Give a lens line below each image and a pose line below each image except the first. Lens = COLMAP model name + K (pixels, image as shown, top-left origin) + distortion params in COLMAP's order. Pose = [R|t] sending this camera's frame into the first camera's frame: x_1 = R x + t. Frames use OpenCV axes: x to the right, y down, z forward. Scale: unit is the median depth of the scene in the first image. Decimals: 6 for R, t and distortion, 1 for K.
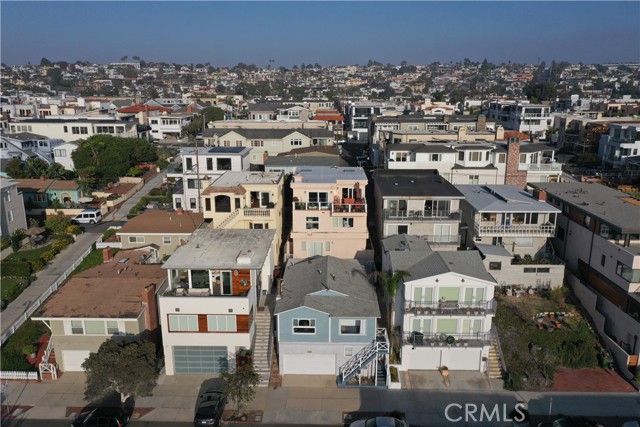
lens RADIAL K [[505.1, 0, 320.0], [0, 505.1, 213.1], [0, 0, 1]] dist [0.008378, -0.002129]
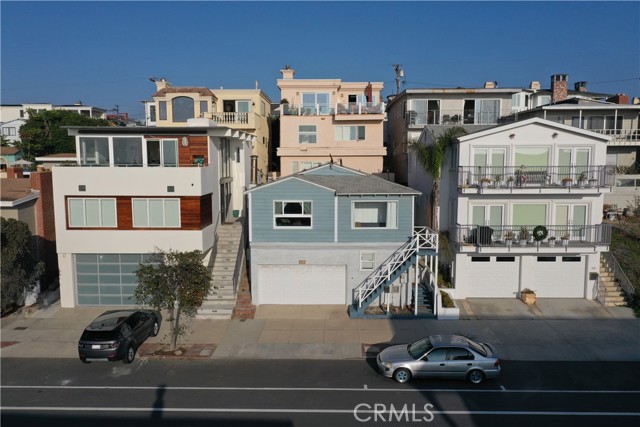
lens RADIAL K [[505.1, 0, 319.7], [0, 505.1, 212.9], [0, 0, 1]] dist [0.008378, -0.002129]
pose [[0.999977, -0.003130, 0.005952, -0.003459], [0.003956, 0.989522, -0.144326, 0.302762], [-0.005437, 0.144346, 0.989512, 0.400329]]
